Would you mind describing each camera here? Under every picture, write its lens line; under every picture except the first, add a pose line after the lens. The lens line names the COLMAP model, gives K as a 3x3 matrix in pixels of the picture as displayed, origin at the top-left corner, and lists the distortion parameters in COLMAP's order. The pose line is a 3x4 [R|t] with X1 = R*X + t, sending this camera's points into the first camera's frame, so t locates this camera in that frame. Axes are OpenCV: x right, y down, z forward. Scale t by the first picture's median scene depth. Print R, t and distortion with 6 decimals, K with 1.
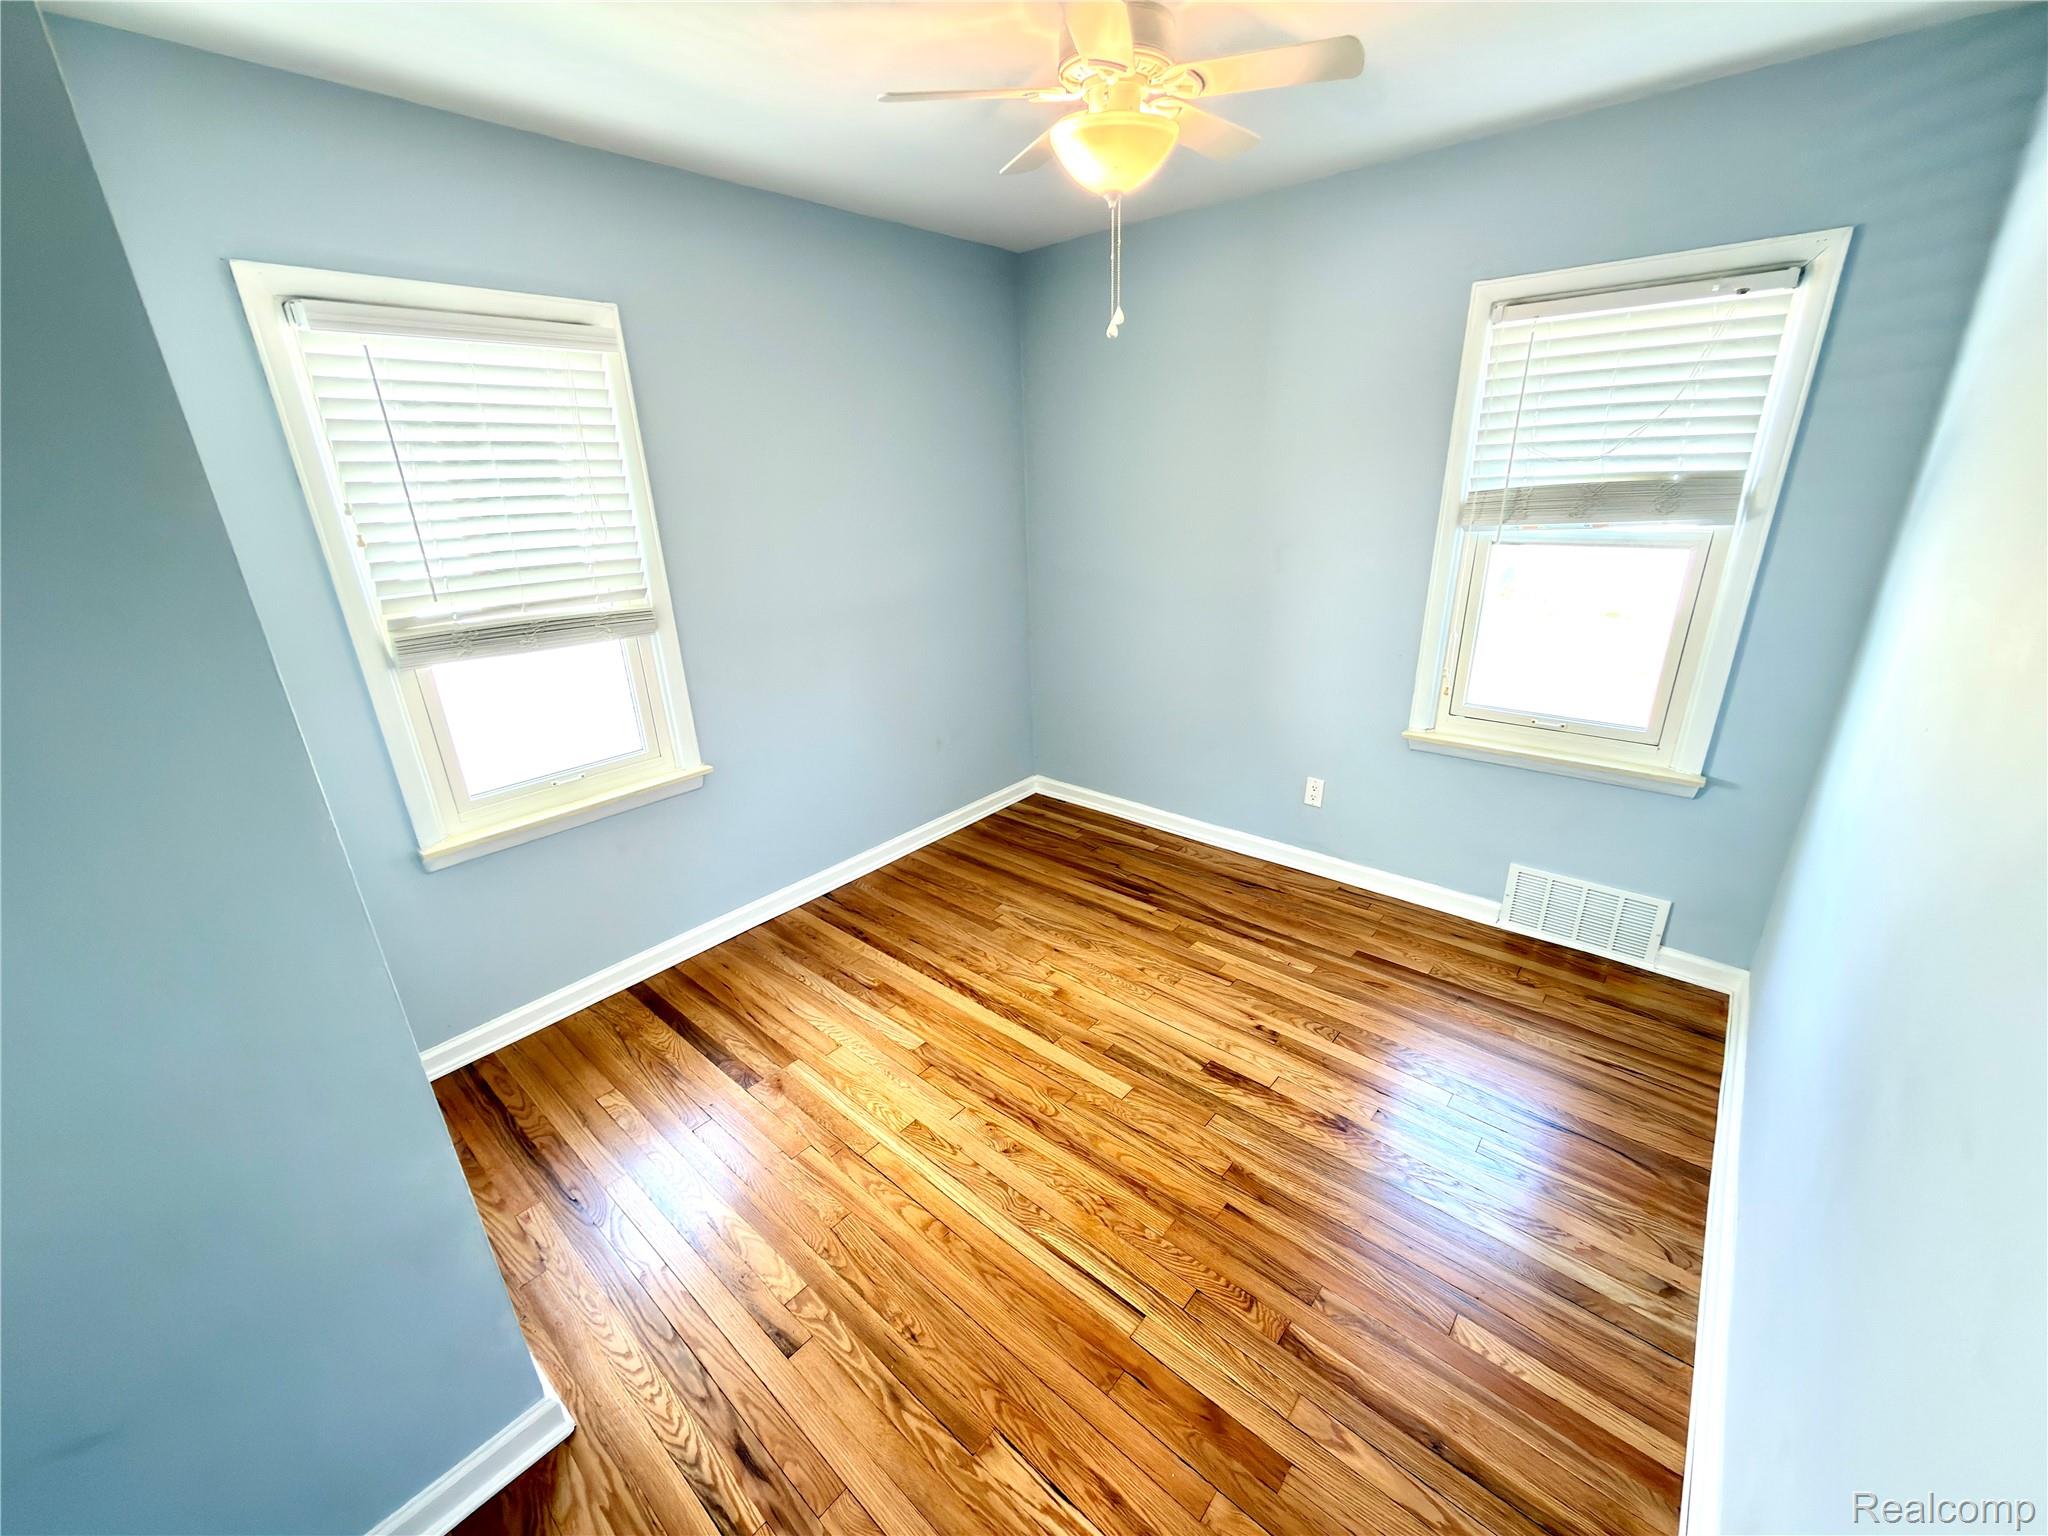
lens RADIAL K [[815.9, 0, 1033.1], [0, 815.9, 763.2], [0, 0, 1]] dist [0.000136, -0.000181]
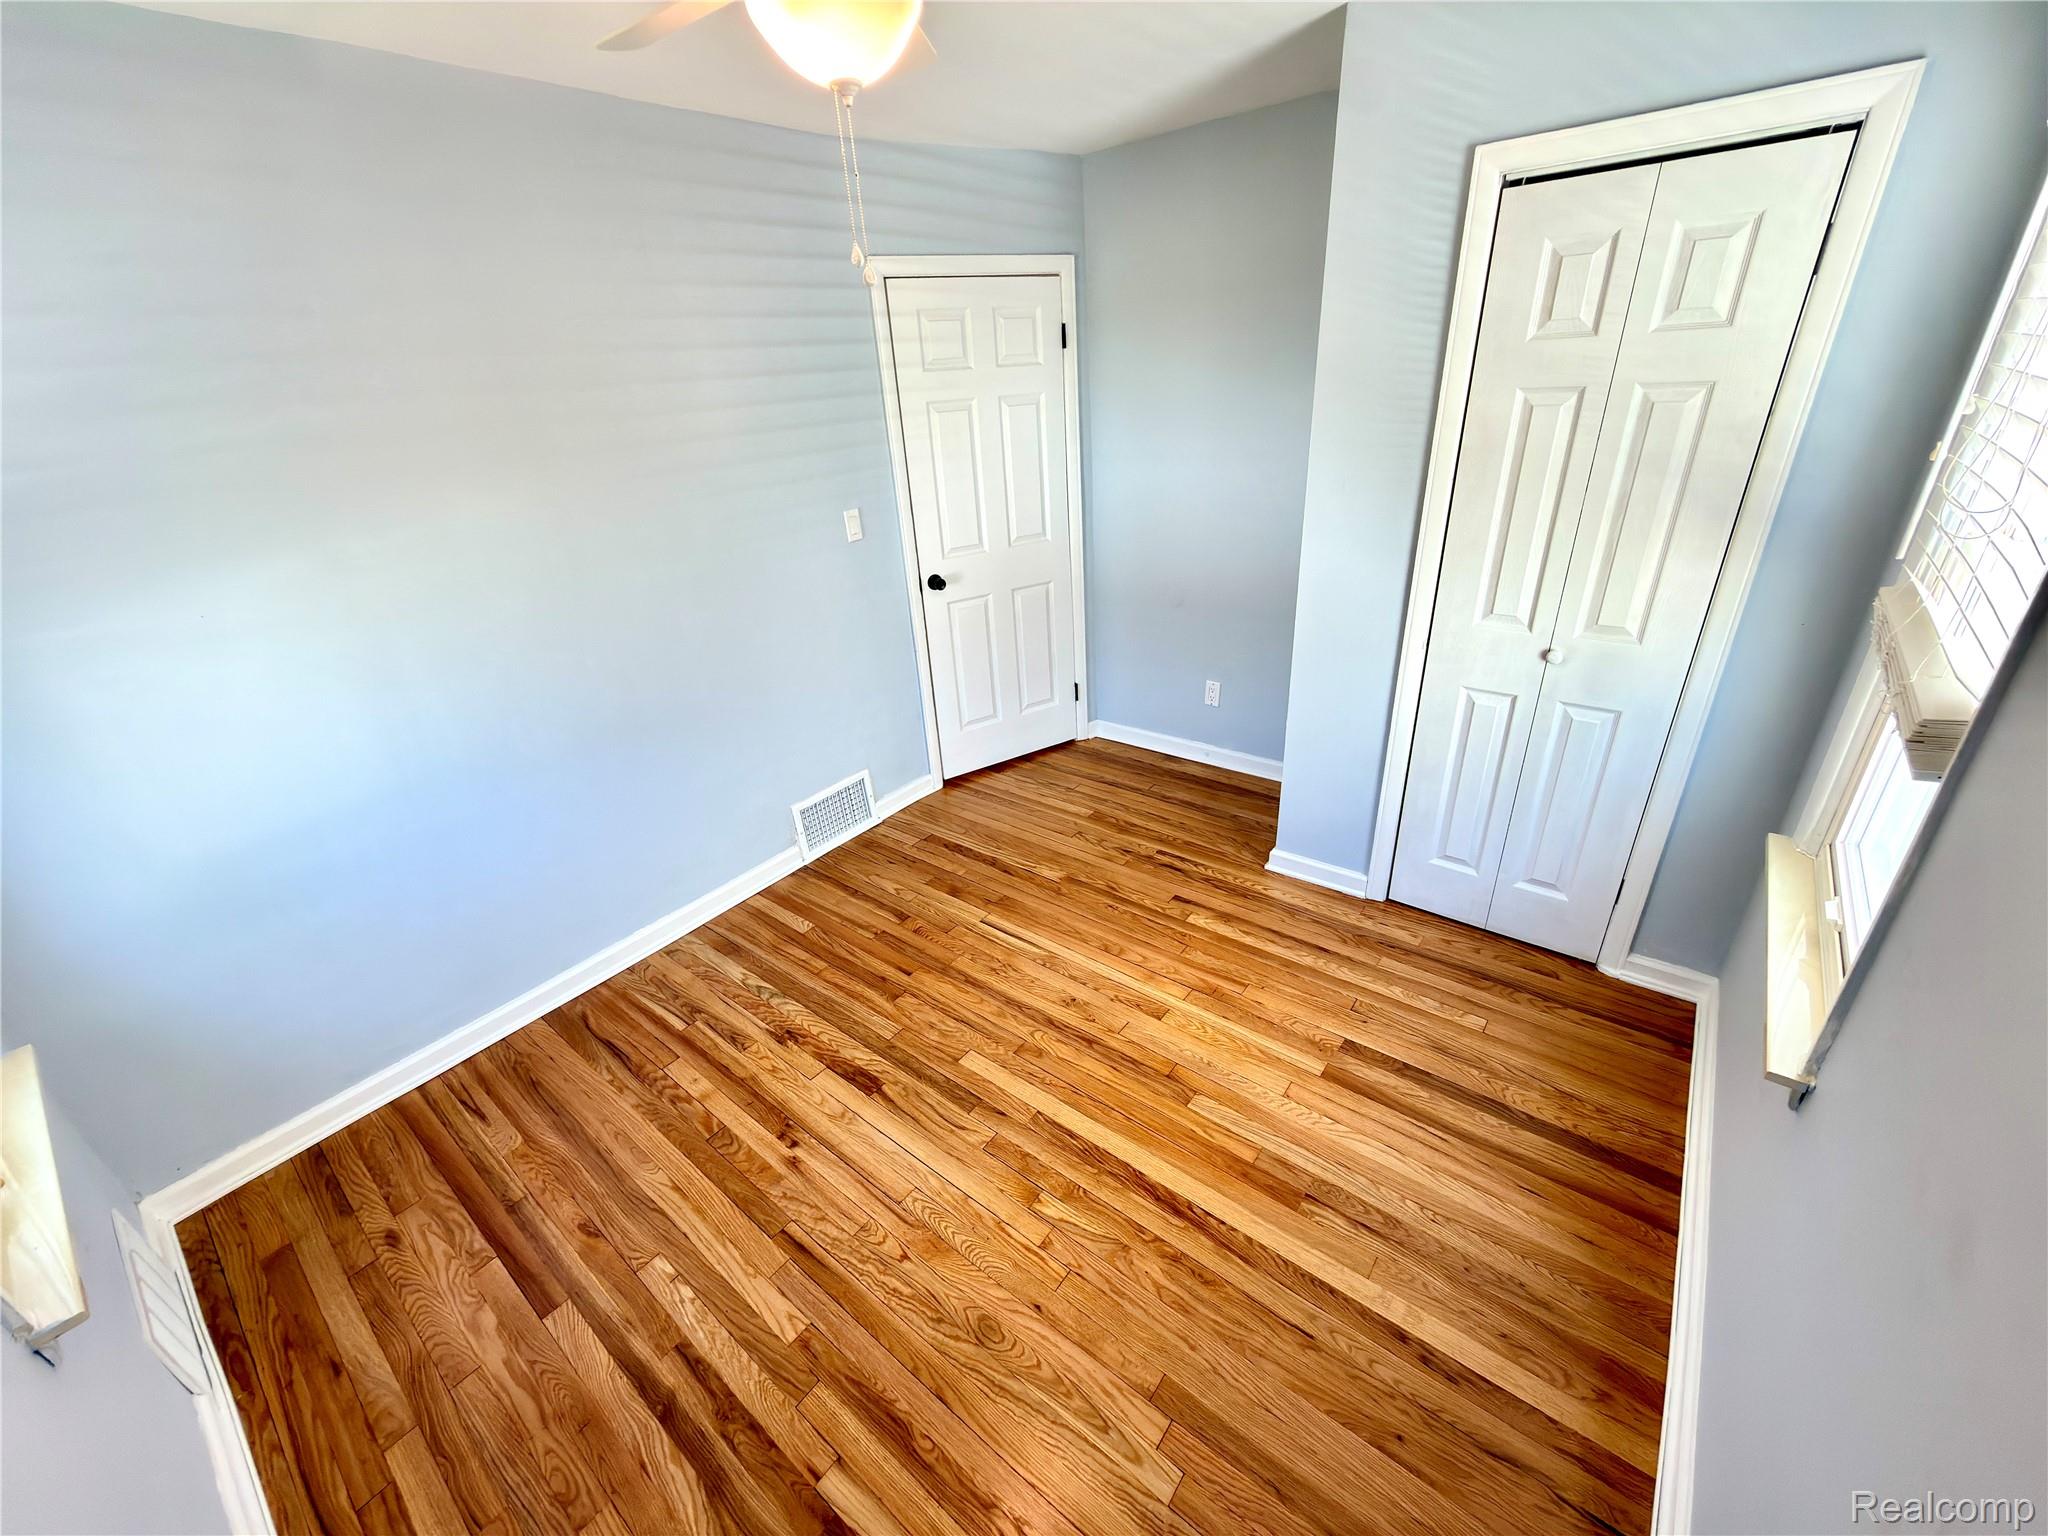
lens RADIAL K [[815.9, 0, 1023.9], [0, 815.9, 774.9], [0, 0, 1]] dist [0.000136, -0.000181]
pose [[-0.994890, 0.099652, 0.016204, -0.011281], [0.080375, 0.684636, 0.724440, -0.574176], [0.061098, 0.722041, -0.689147, 1.438054]]
